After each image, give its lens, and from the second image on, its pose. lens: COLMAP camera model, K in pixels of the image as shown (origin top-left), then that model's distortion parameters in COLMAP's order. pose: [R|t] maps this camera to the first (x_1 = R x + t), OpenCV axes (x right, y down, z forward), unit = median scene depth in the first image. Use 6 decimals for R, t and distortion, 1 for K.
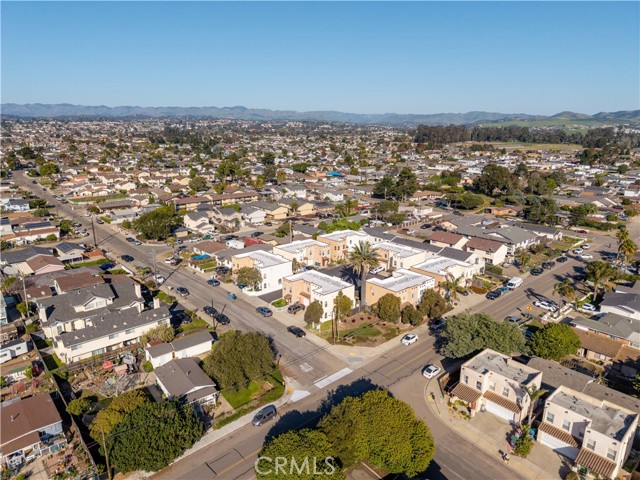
lens RADIAL K [[427.7, 0, 319.0], [0, 427.7, 239.0], [0, 0, 1]] dist [0.026412, -0.025166]
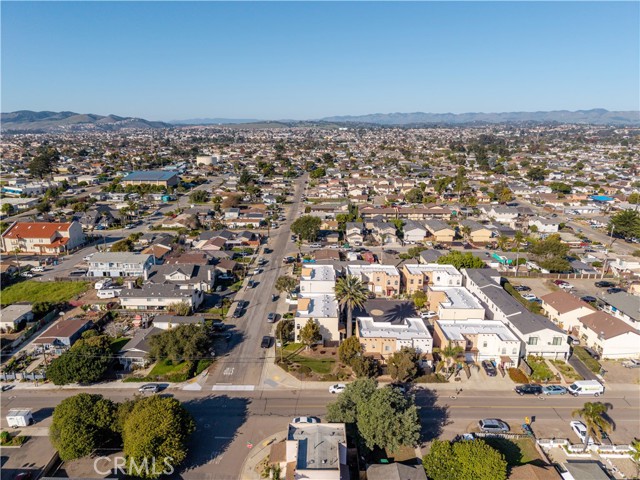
lens RADIAL K [[425.0, 0, 320.0], [0, 425.0, 240.0], [0, 0, 1]] dist [0.055838, -0.065190]
pose [[0.743832, 0.166255, -0.647358, 0.615940], [-0.172516, 0.983506, 0.054359, -0.105440], [0.645718, 0.071245, 0.760245, 0.211043]]
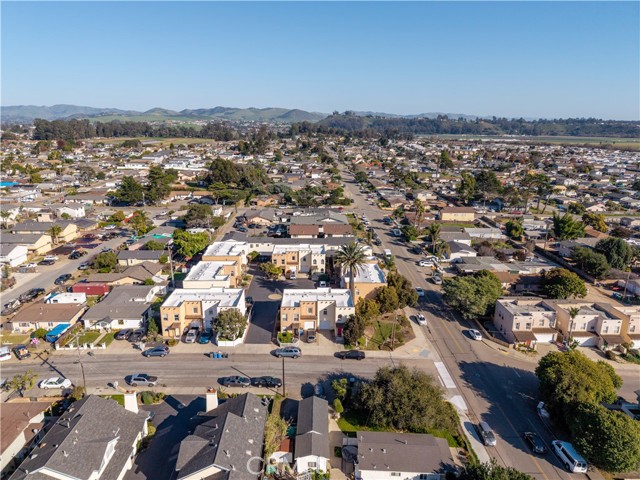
lens RADIAL K [[427.7, 0, 319.0], [0, 427.7, 239.0], [0, 0, 1]] dist [0.026412, -0.025166]
pose [[0.652627, -0.197205, 0.731566, -0.605139], [0.188960, 0.977388, 0.094899, -0.099921], [-0.733739, 0.076303, 0.675134, 0.376009]]
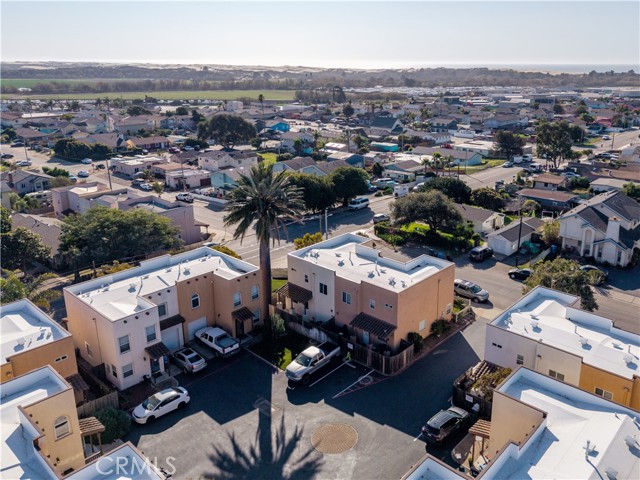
lens RADIAL K [[524.8, 0, 361.5], [0, 524.8, 207.0], [0, 0, 1]] dist [0.001002, -0.009177]
pose [[-0.992071, 0.019673, -0.124126, 0.068173], [-0.045118, 0.866076, 0.497872, -0.208324], [0.117297, 0.499525, -0.858322, 1.389844]]
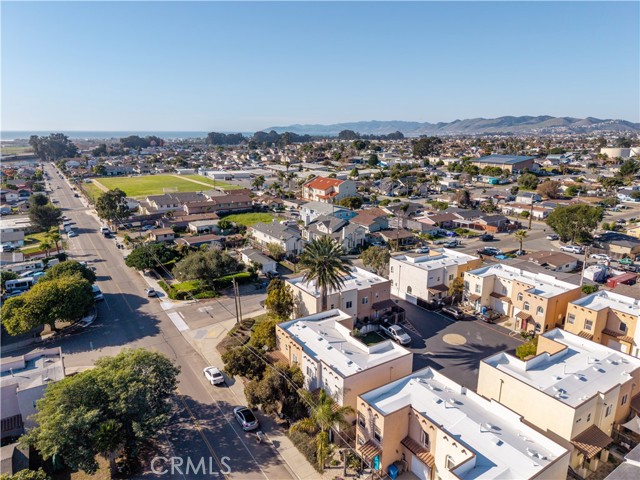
lens RADIAL K [[427.7, 0, 319.0], [0, 427.7, 239.0], [0, 0, 1]] dist [0.026412, -0.025166]
pose [[-0.151749, 0.233138, -0.960531, 0.641959], [-0.255118, 0.929619, 0.265940, -0.138726], [0.954928, 0.285405, -0.081591, 0.975053]]
